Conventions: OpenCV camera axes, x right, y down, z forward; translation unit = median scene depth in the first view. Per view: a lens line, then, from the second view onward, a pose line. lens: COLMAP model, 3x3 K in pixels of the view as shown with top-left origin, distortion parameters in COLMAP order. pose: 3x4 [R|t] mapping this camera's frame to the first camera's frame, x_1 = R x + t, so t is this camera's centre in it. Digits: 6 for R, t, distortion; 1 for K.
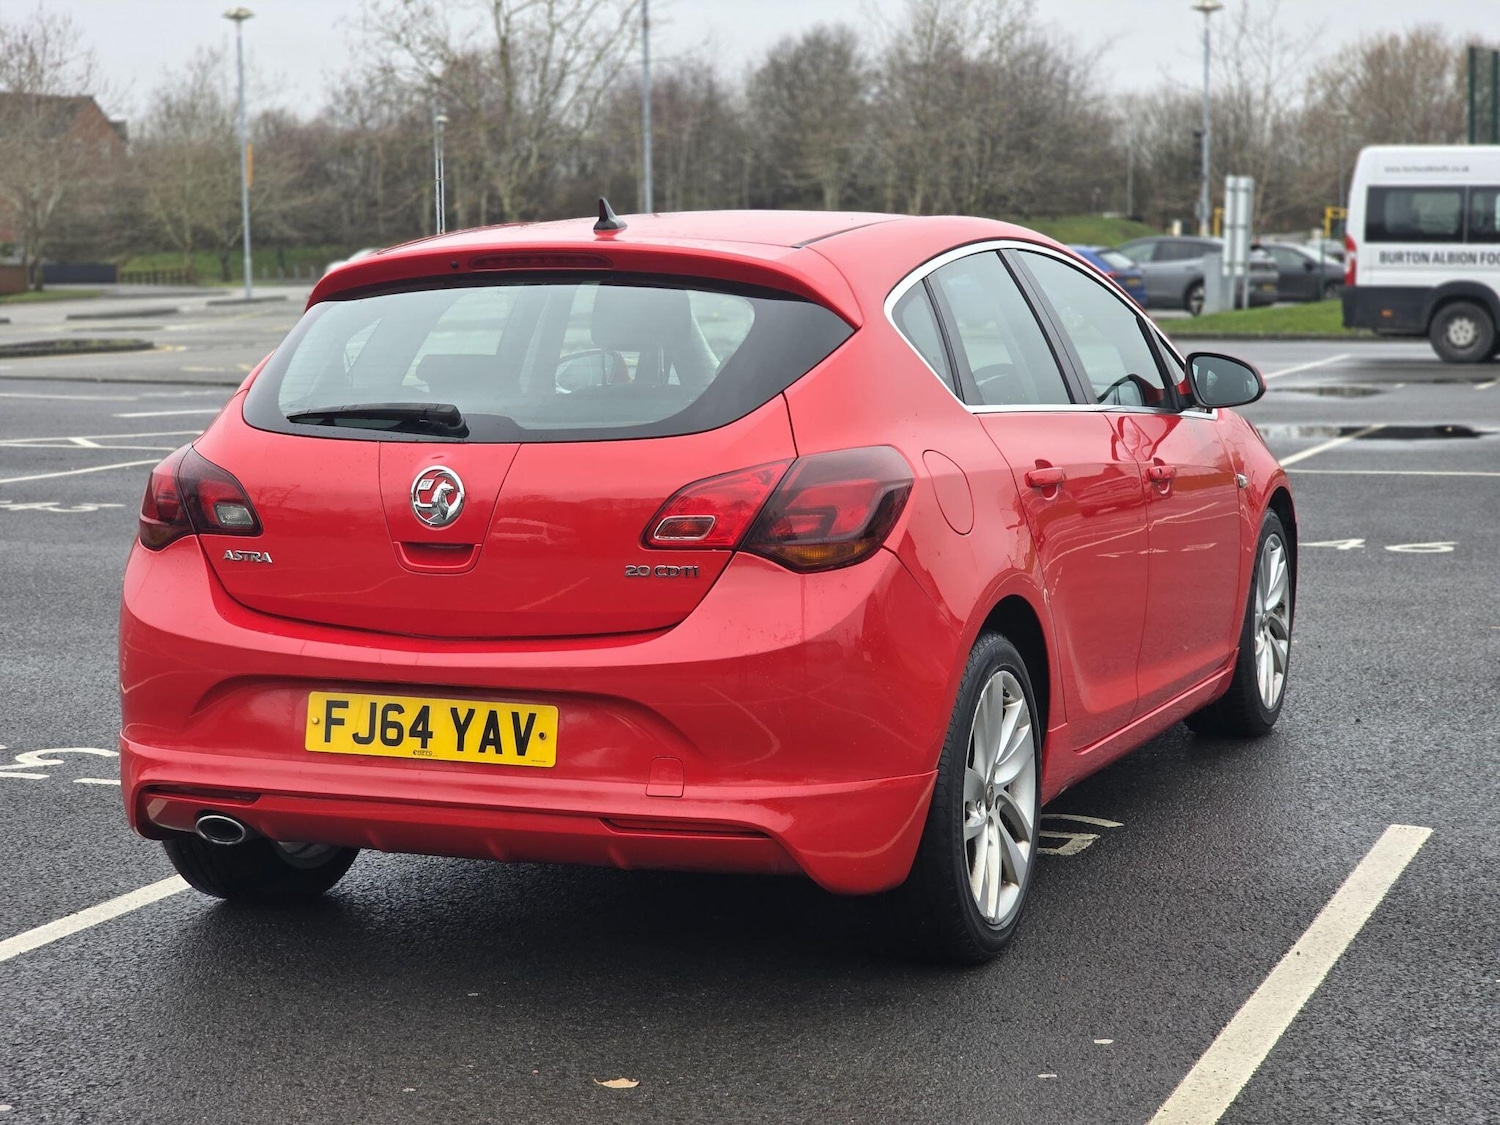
lens RADIAL K [[2880.6, 0, 703.5], [0, 2880.6, 577.3], [0, 0, 1]] dist [0.035843, 0.000000]
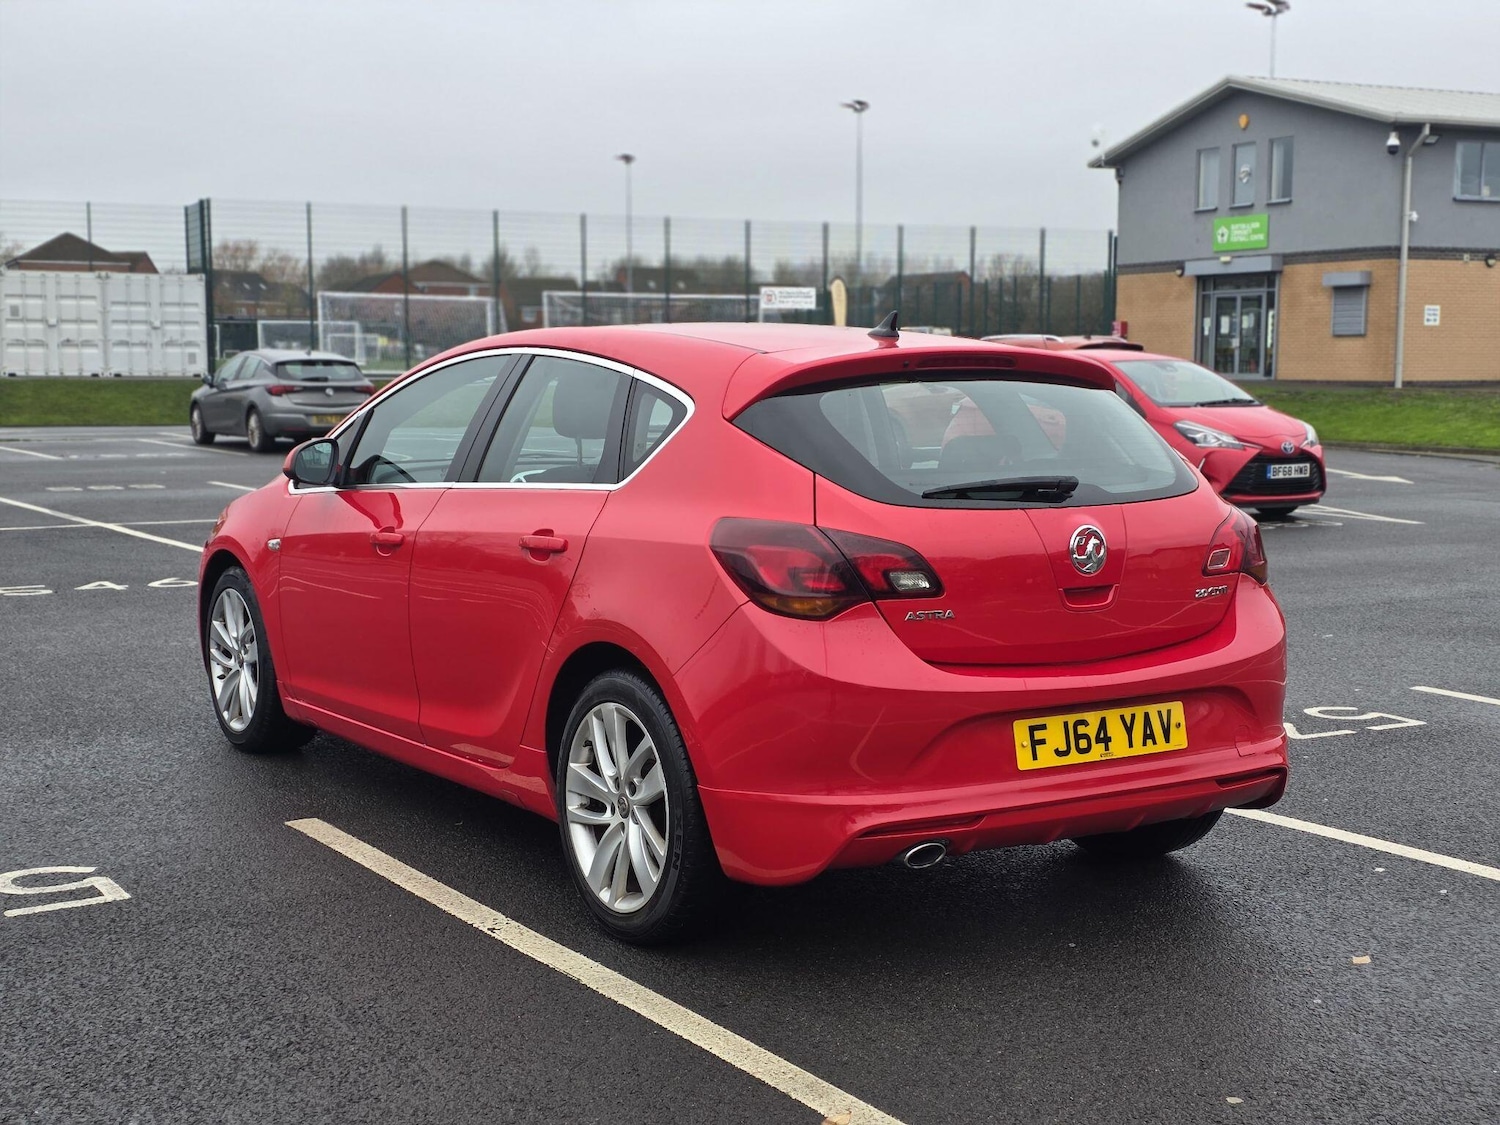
lens RADIAL K [[2016.6, 0, 770.9], [0, 2016.6, 559.9], [0, 0, 1]] dist [0.087665, 0.000000]
pose [[0.563997, -0.070703, 0.822744, -0.835390], [0.083946, 0.996075, 0.028053, -0.055922], [-0.821499, 0.053244, 0.567719, 0.576753]]
